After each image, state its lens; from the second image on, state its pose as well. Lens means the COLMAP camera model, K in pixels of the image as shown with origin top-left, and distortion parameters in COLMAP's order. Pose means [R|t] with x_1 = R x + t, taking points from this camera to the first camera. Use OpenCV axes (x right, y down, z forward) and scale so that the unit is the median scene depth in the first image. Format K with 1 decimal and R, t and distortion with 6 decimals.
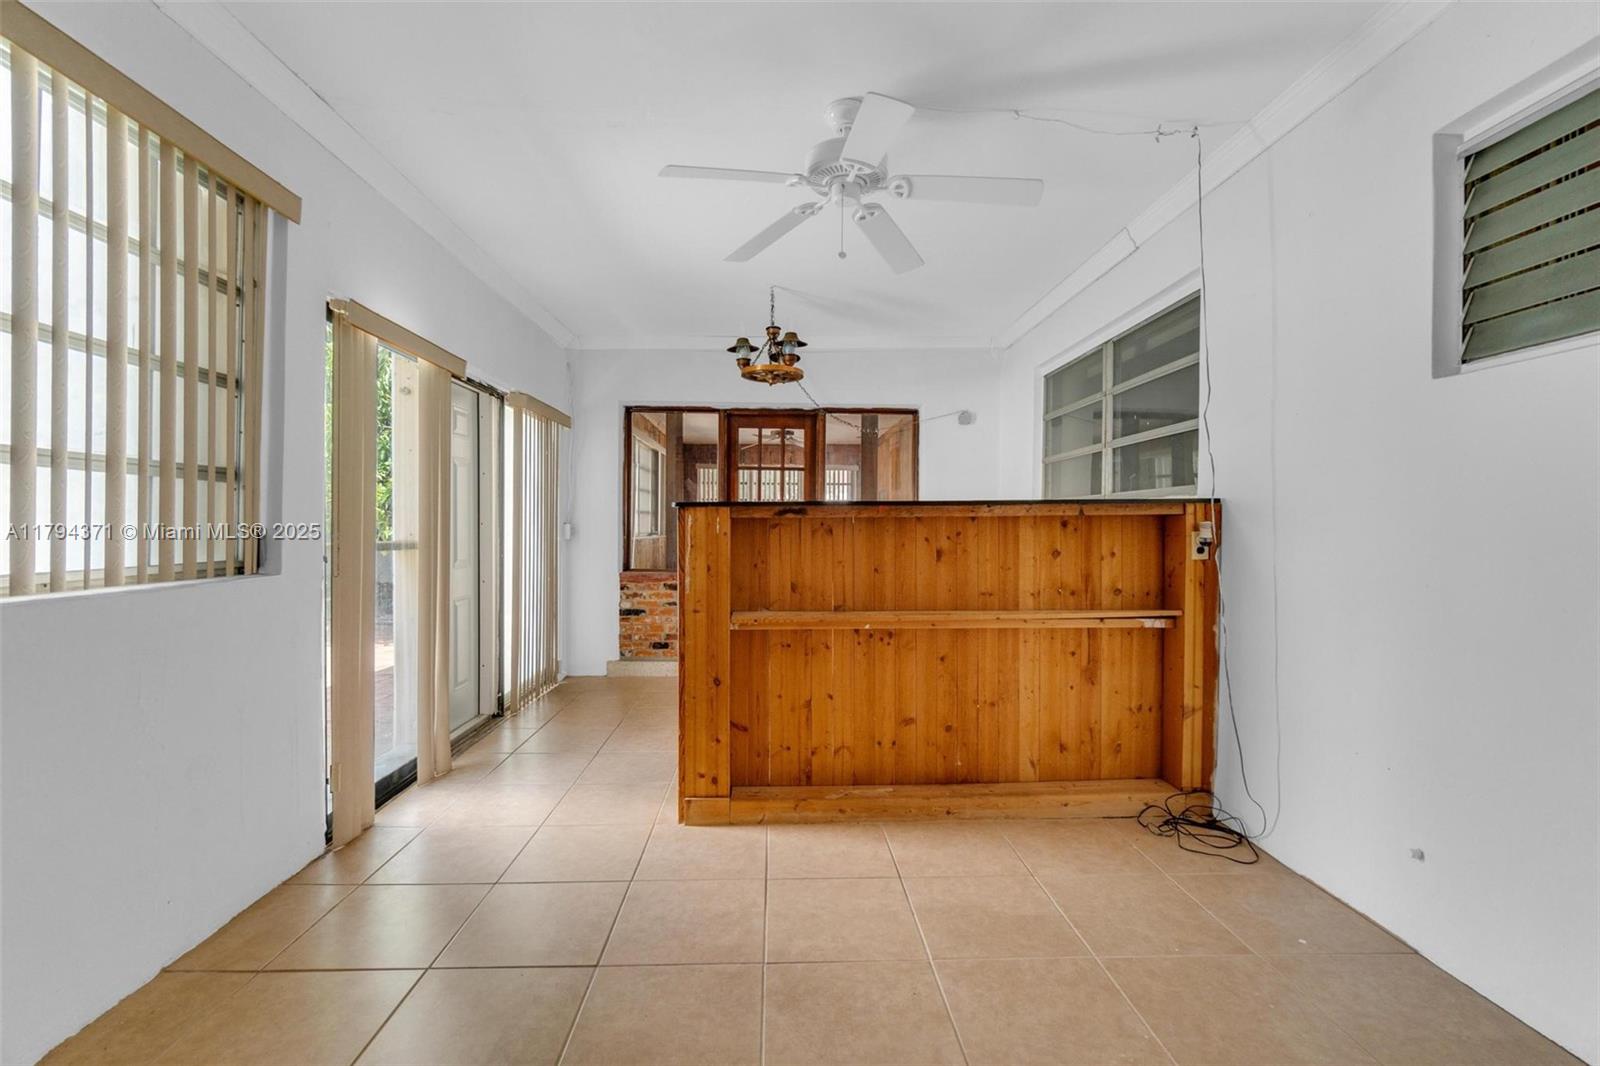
lens RADIAL K [[699.5, 0, 791.0], [0, 699.5, 523.2], [0, 0, 1]] dist [-0.000570, 0.000348]
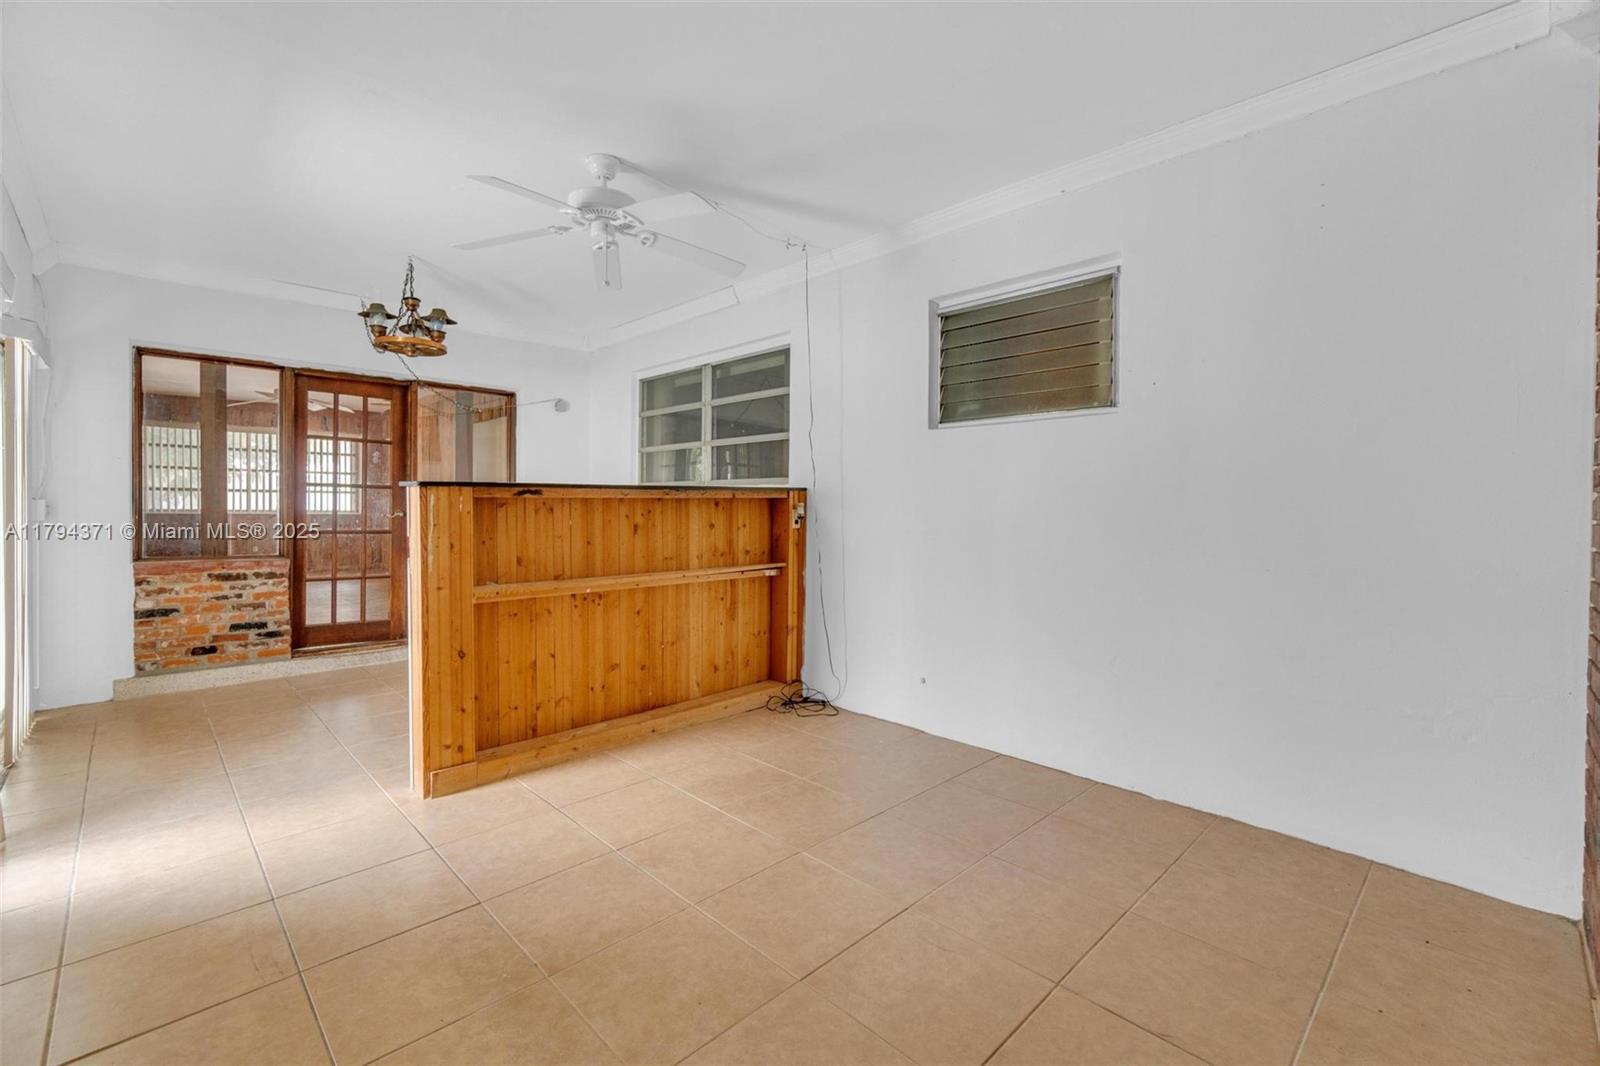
lens RADIAL K [[695.9, 0, 790.0], [0, 695.9, 503.0], [0, 0, 1]] dist [-0.003231, -0.000329]
pose [[0.734955, 0.004659, 0.678100, -0.424690], [-0.007745, 0.999969, 0.001524, -0.004261], [-0.678071, -0.006372, 0.734968, -0.088507]]
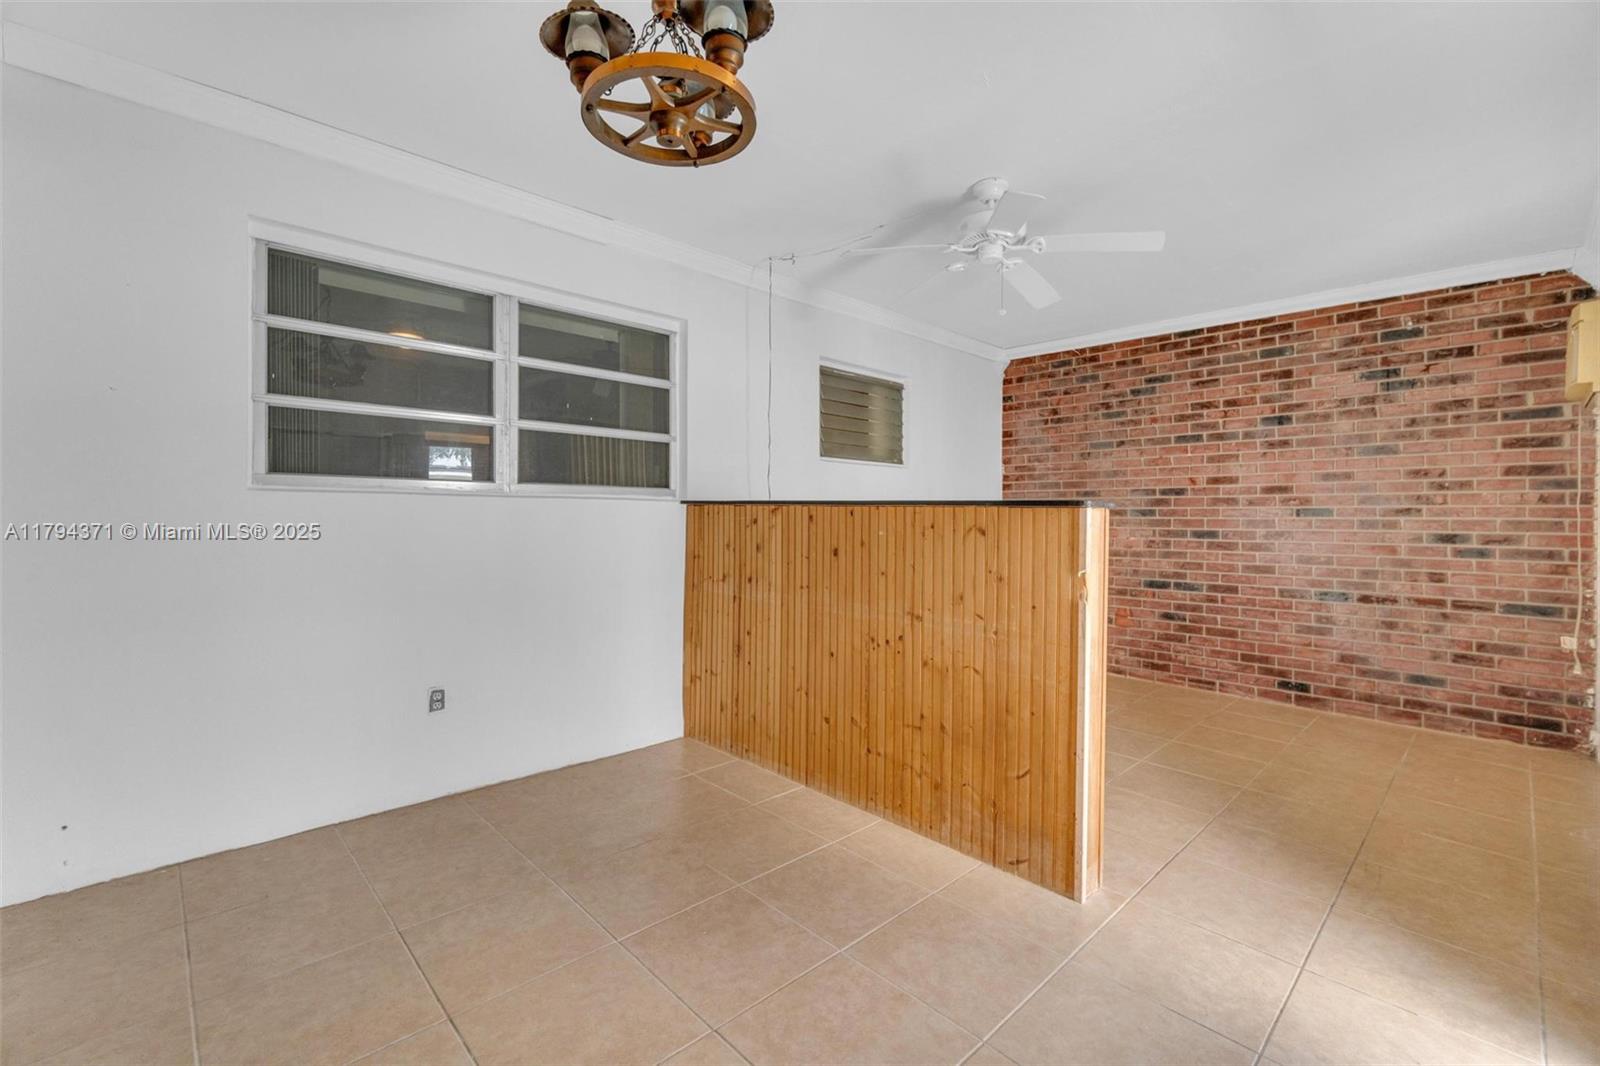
lens RADIAL K [[672.1, 0, 792.7], [0, 672.1, 523.2], [0, 0, 1]] dist [-0.000473, 0.000150]
pose [[-0.667032, -0.015474, 0.744868, -0.476062], [-0.013623, 0.999870, 0.008572, -0.008574], [-0.744904, -0.004430, -0.667157, 1.711070]]
